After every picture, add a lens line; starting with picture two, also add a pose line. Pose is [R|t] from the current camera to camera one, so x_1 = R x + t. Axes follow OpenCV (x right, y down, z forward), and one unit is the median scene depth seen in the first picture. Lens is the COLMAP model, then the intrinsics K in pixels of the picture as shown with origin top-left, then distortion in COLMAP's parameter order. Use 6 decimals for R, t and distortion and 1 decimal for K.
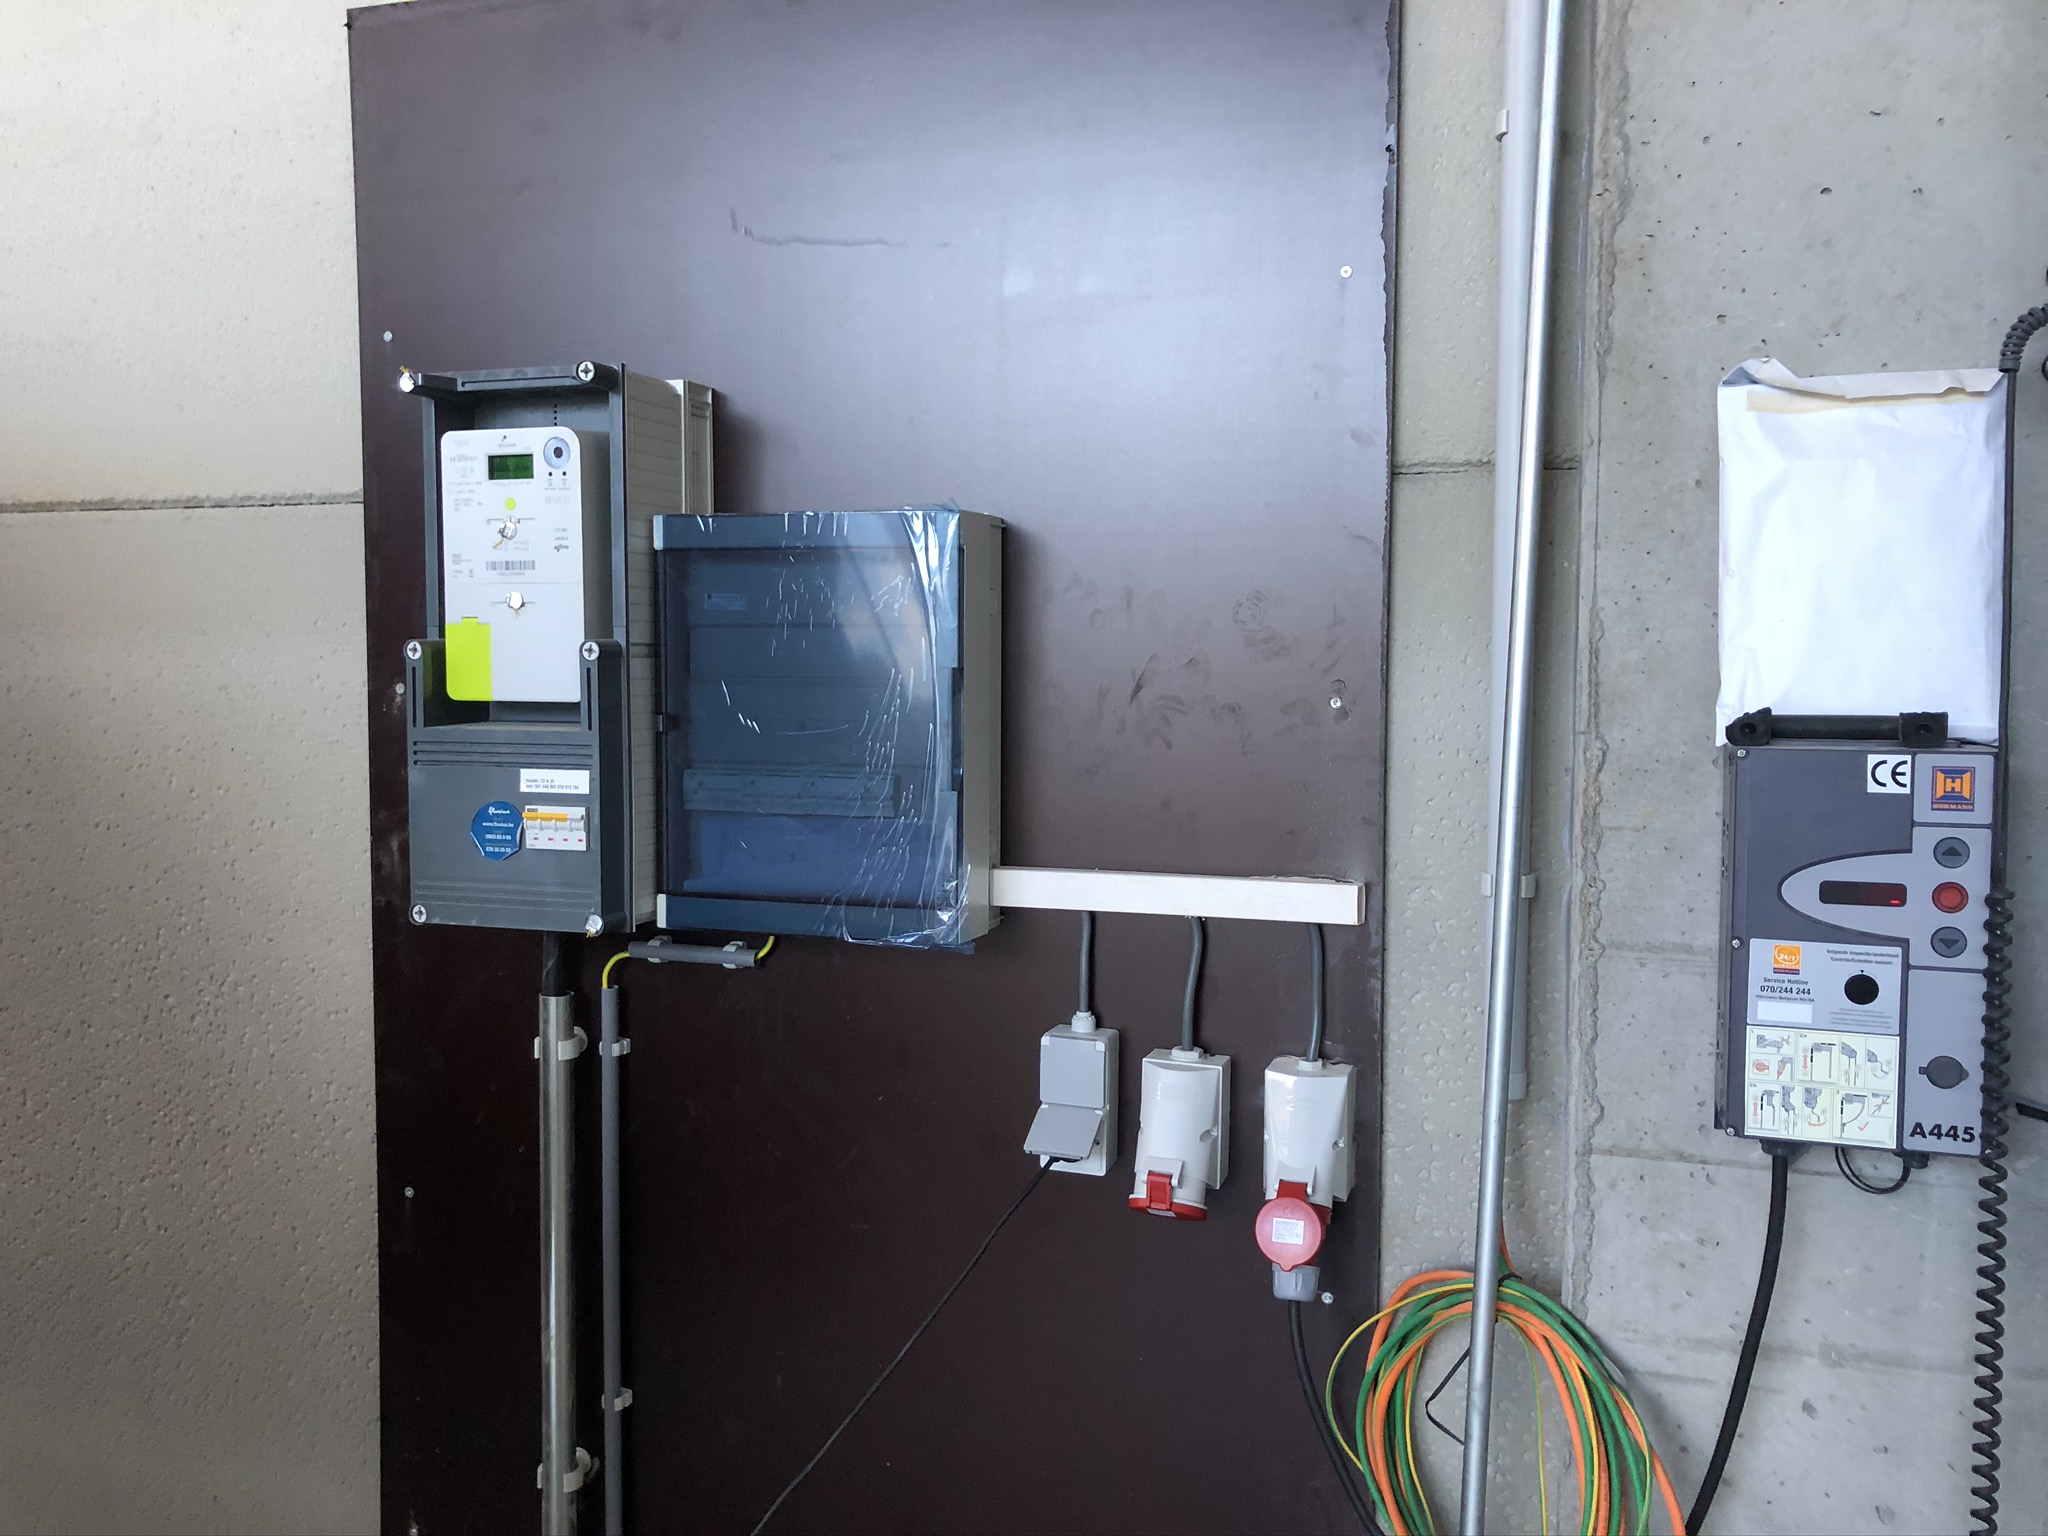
lens RADIAL K [[1653.2, 0, 1024.0], [0, 1653.2, 768.0], [0, 0, 1]] dist [0.014945, -0.004045]
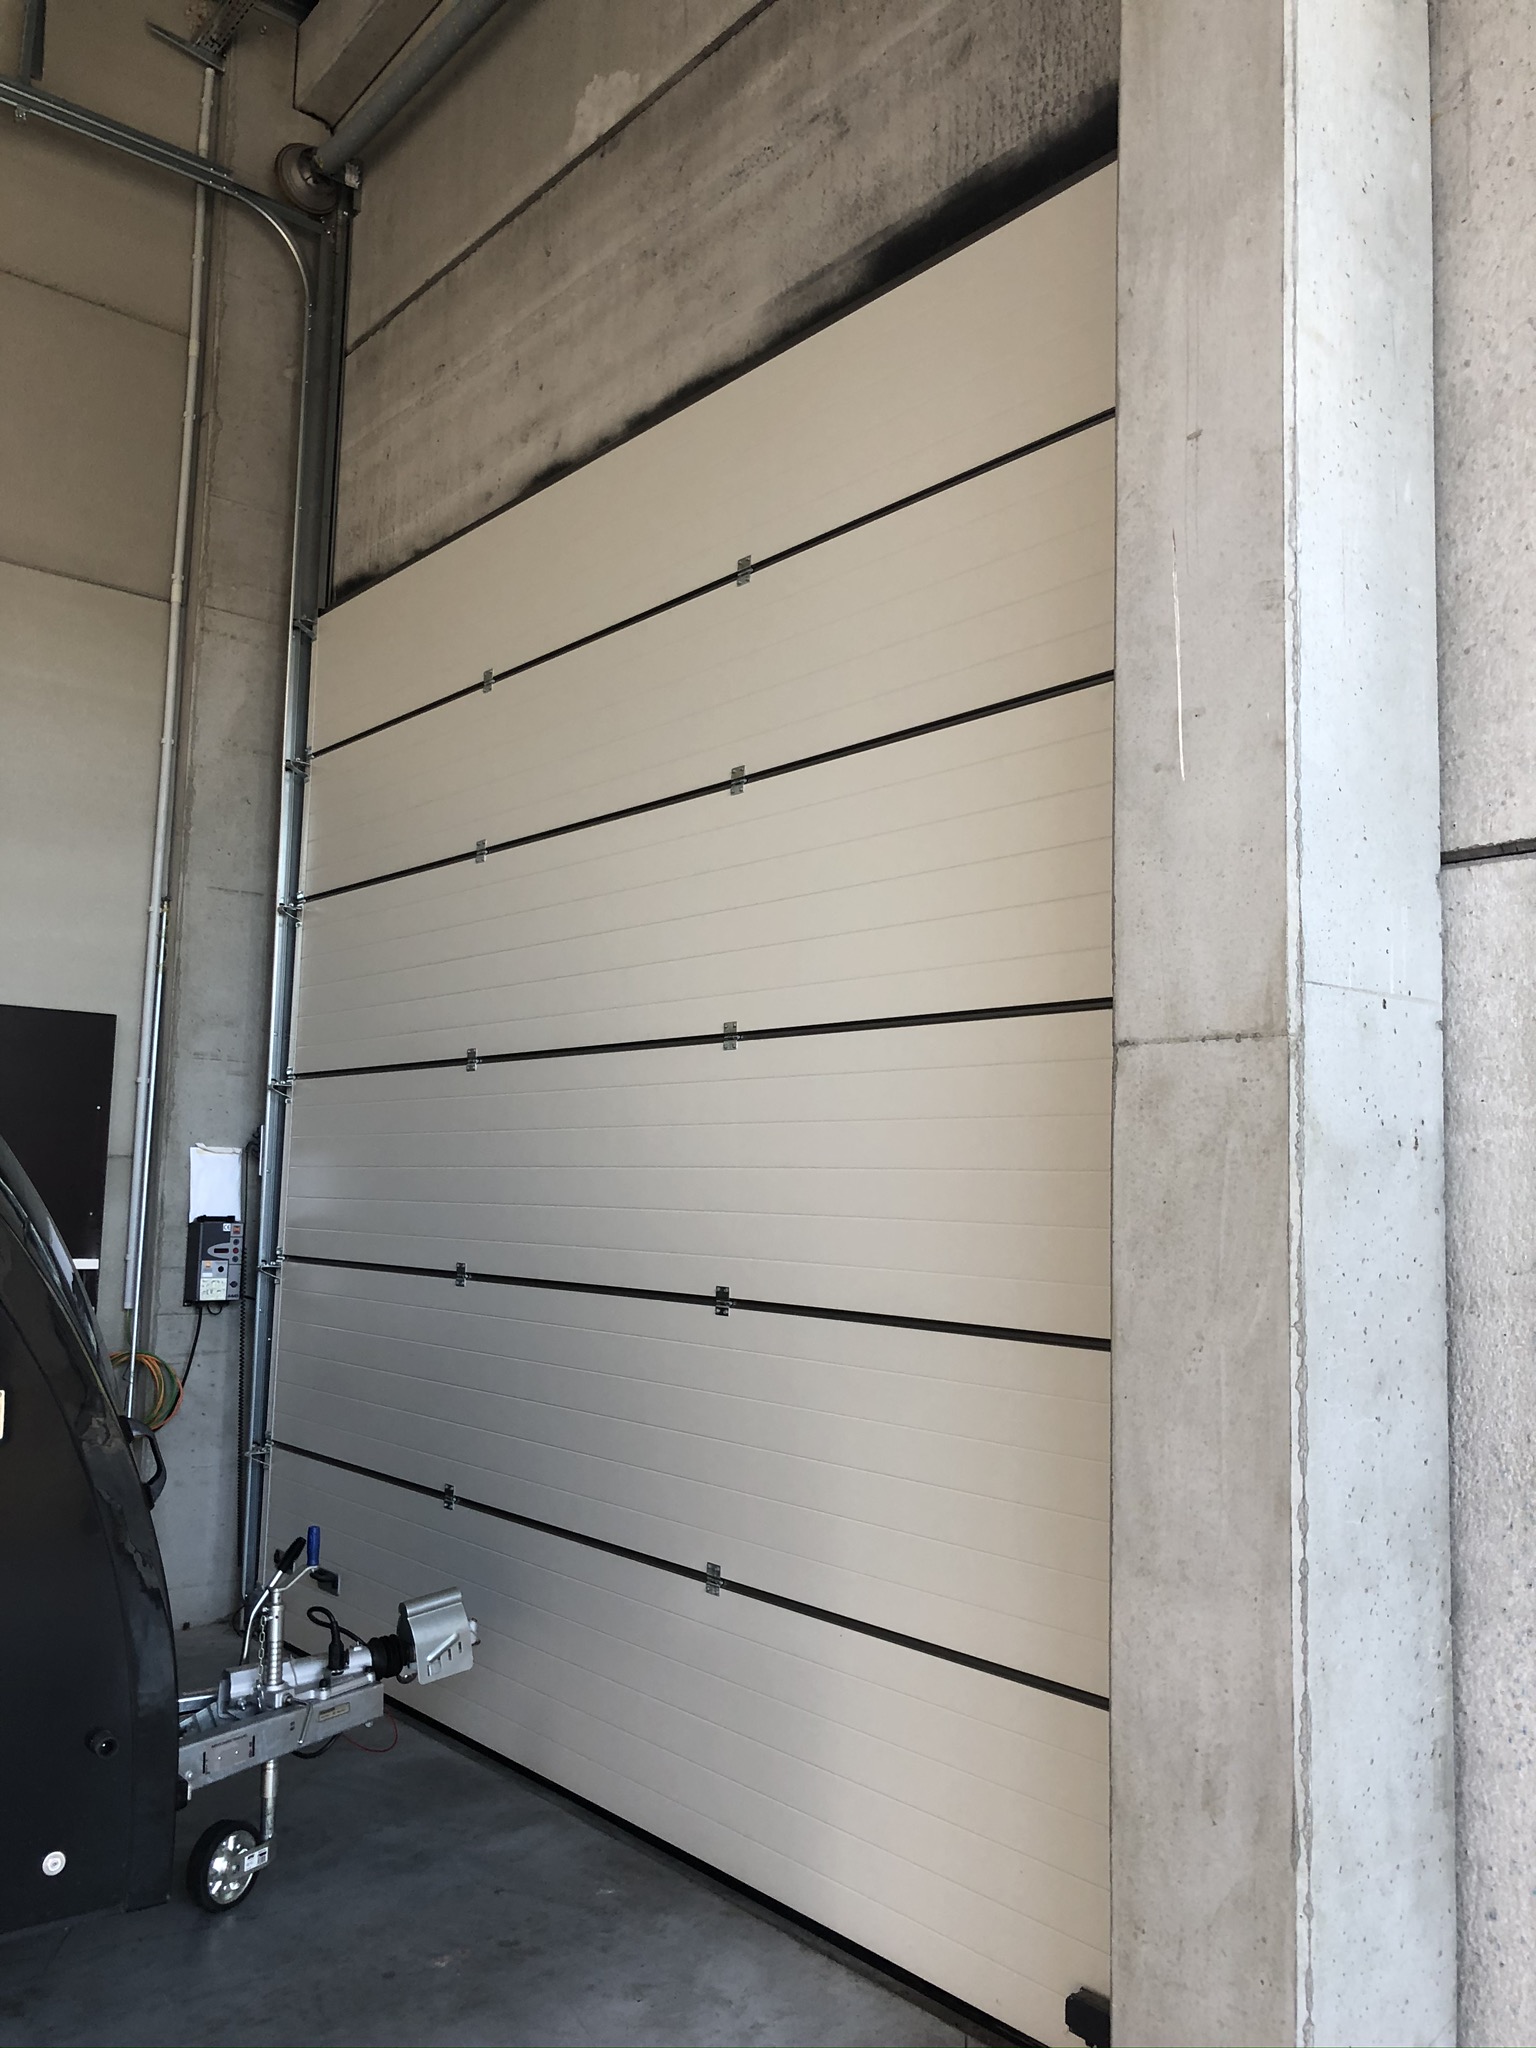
lens RADIAL K [[1656.7, 0, 768.0], [0, 1656.7, 1024.0], [0, 0, 1]] dist [0.015710, 0.002540]
pose [[0.531432, 0.097468, 0.841475, -3.030512], [0.030318, 0.990534, -0.133881, 0.120407], [-0.846558, 0.096660, 0.523446, -3.242474]]
